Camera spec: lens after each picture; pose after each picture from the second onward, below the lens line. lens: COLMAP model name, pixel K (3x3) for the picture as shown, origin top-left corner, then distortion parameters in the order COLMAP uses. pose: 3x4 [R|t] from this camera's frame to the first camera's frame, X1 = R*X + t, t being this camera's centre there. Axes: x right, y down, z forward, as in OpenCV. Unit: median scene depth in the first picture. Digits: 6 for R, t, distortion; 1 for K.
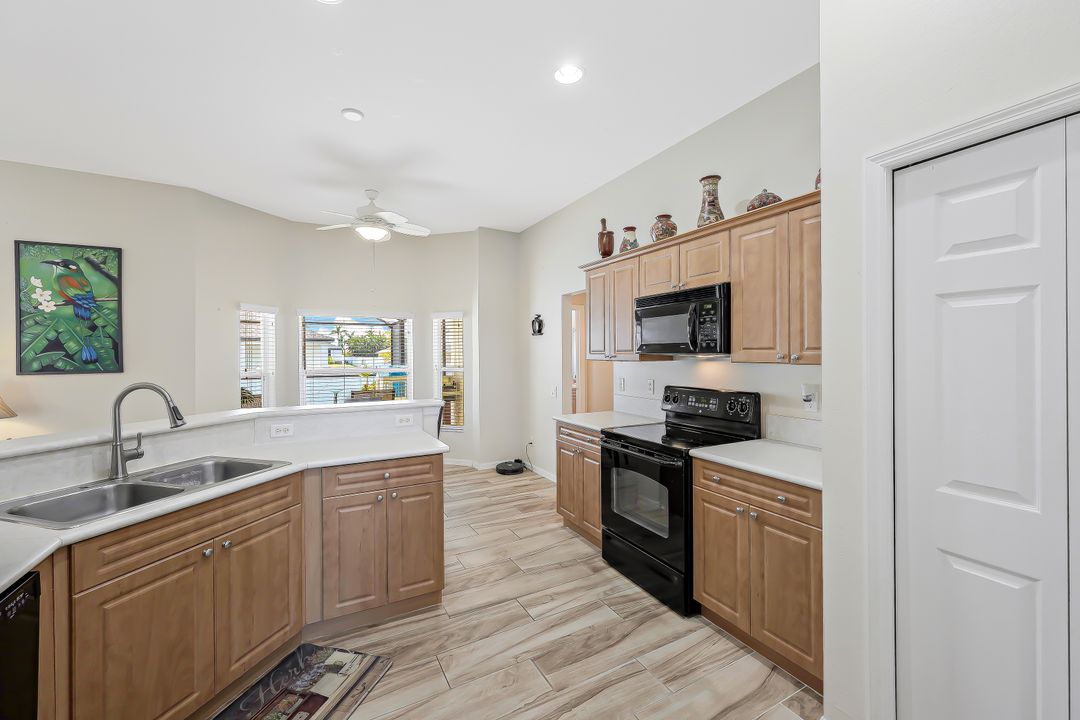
lens RADIAL K [[438.3, 0, 539.3], [0, 438.3, 352.0], [0, 0, 1]] dist [-0.000673, -0.000117]
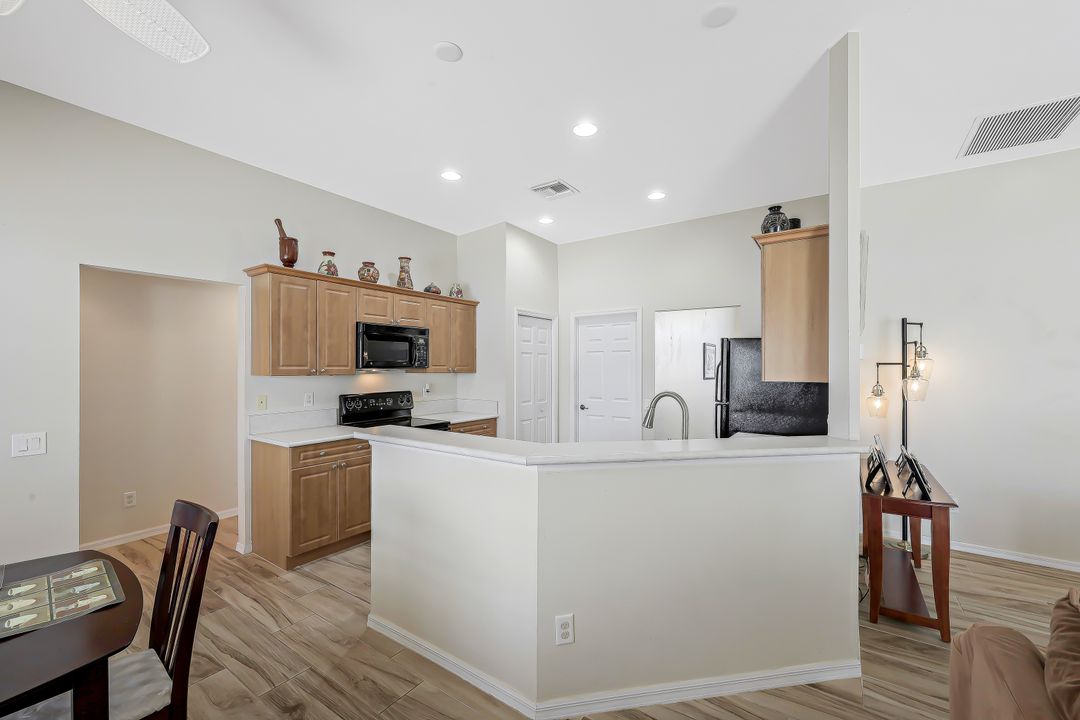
lens RADIAL K [[441.3, 0, 542.4], [0, 441.3, 367.8], [0, 0, 1]] dist [-0.000087, 0.000145]
pose [[-0.454073, 0.003711, 0.890957, -0.925510], [-0.000311, 0.999991, -0.004323, 0.006343], [-0.890964, -0.002240, -0.454068, 0.946740]]
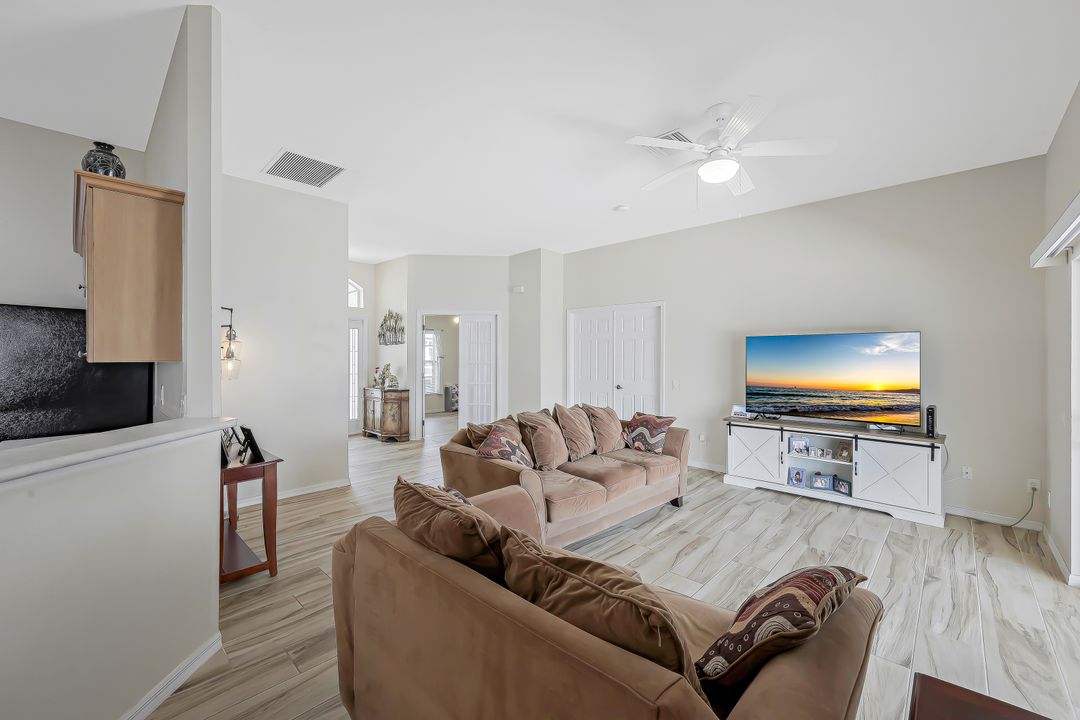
lens RADIAL K [[436.1, 0, 539.0], [0, 436.1, 358.6], [0, 0, 1]] dist [-0.000418, 0.000306]
pose [[-0.951151, 0.007535, -0.308635, -0.828168], [0.004969, 0.999946, 0.009099, 0.017306], [0.308687, 0.007121, -0.951137, 0.996443]]
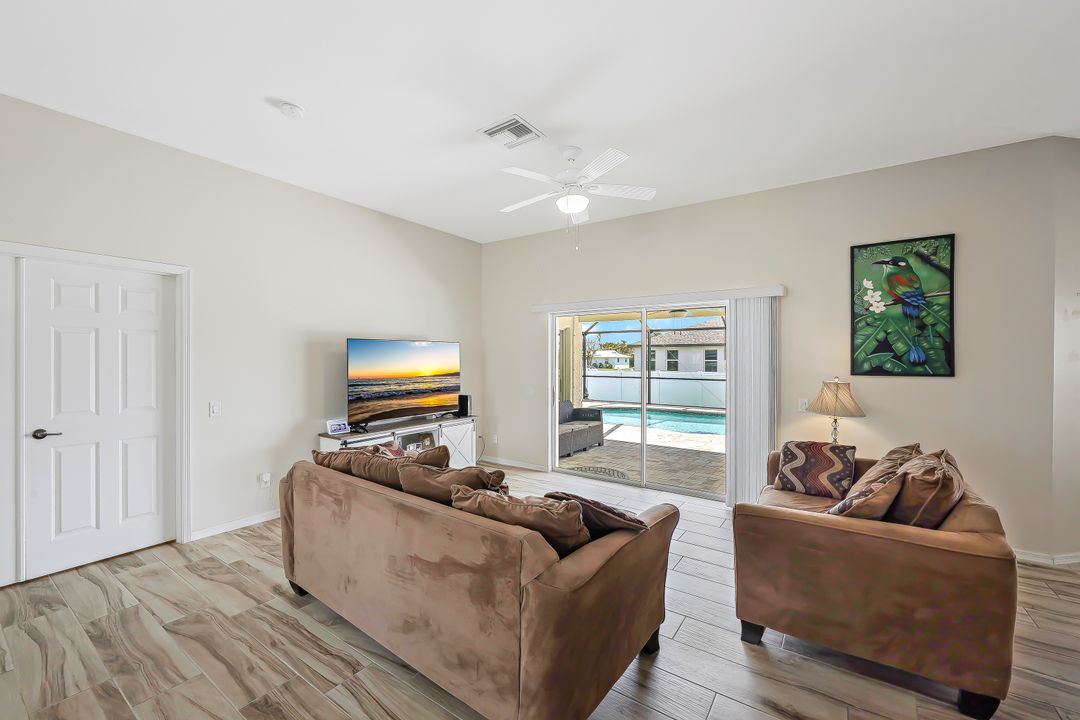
lens RADIAL K [[433.0, 0, 540.0], [0, 433.0, 360.0], [0, 0, 1]] dist [-0.000127, -0.000007]
pose [[0.454933, 0.011560, -0.890450, -0.592912], [-0.003281, 0.999931, 0.011305, 0.006975], [0.890519, -0.002221, 0.454940, -0.130557]]
